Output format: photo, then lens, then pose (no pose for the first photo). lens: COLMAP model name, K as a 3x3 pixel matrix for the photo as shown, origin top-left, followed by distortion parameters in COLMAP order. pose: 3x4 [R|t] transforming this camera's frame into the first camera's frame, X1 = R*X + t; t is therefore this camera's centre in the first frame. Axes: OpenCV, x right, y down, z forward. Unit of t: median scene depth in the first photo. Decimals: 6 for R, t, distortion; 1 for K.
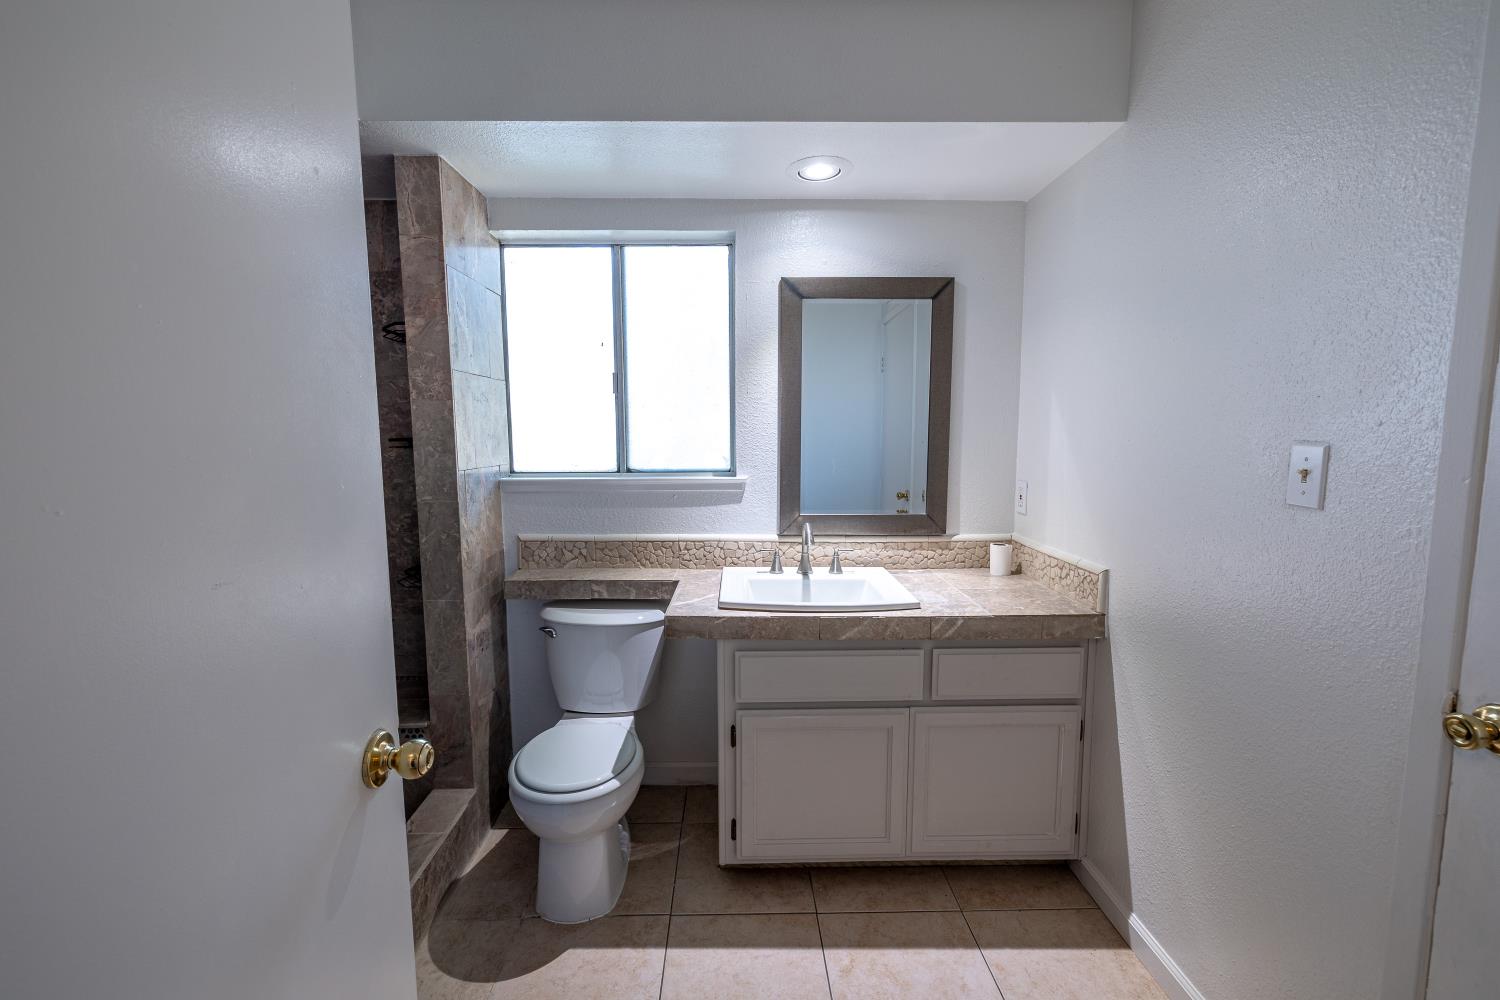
lens RADIAL K [[632.9, 0, 744.2], [0, 632.9, 495.2], [0, 0, 1]] dist [-0.000134, 0.000711]
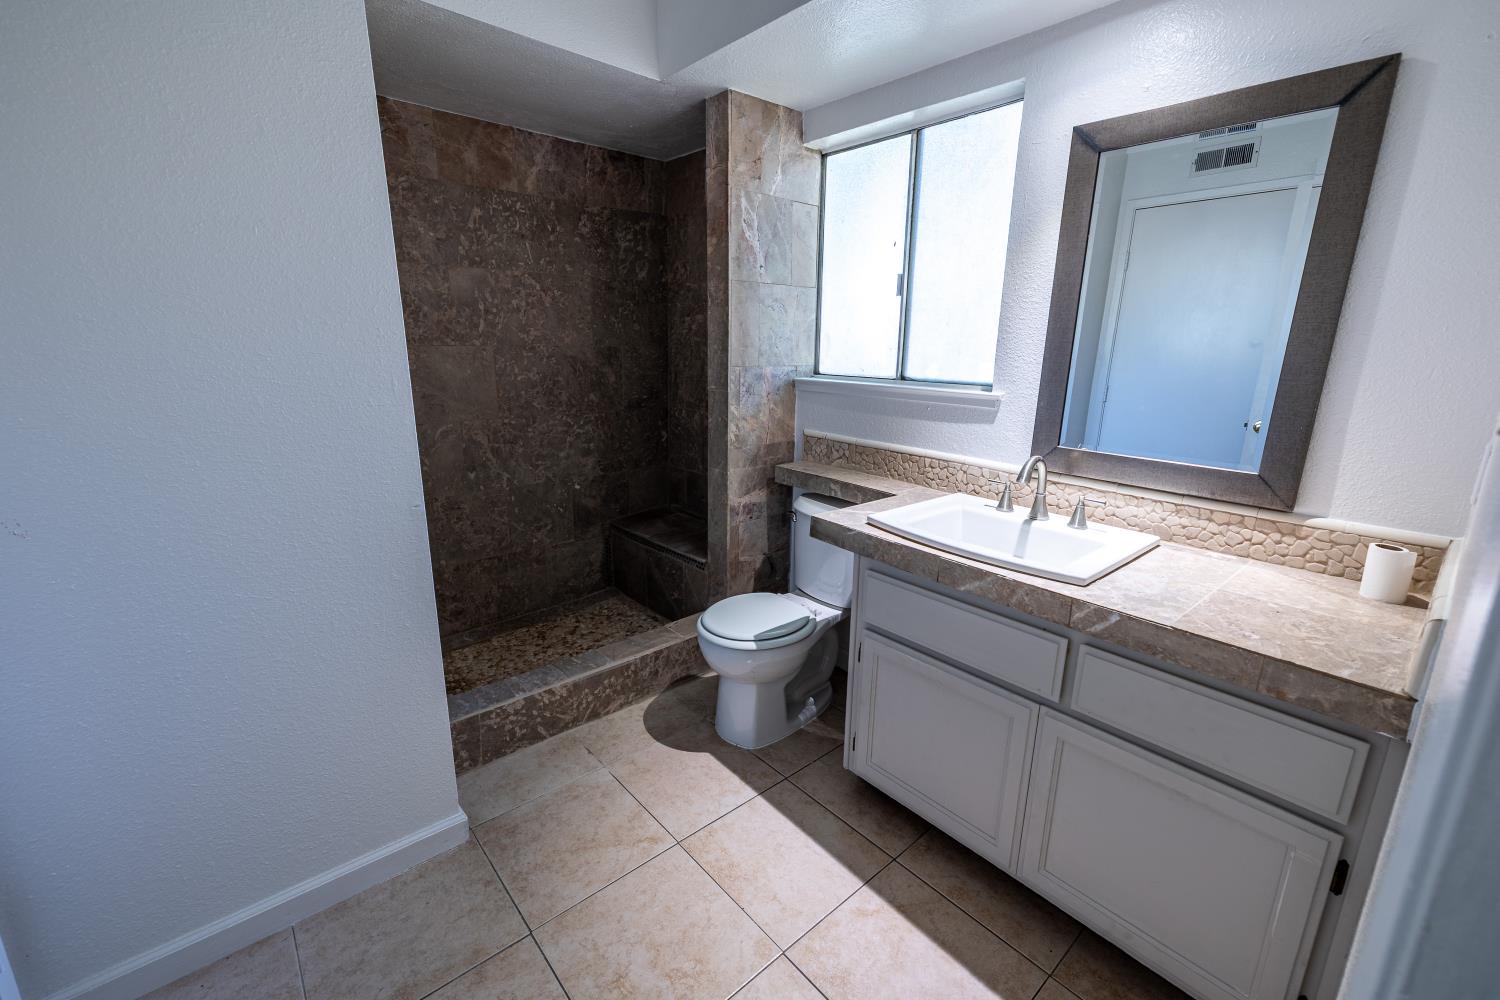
lens RADIAL K [[632.9, 0, 746.6], [0, 632.9, 498.6], [0, 0, 1]] dist [-0.000134, 0.000711]
pose [[0.638858, 0.201667, -0.742423, 0.461378], [-0.097957, 0.978500, 0.181501, -0.011915], [0.763063, -0.043228, 0.644877, 0.202252]]
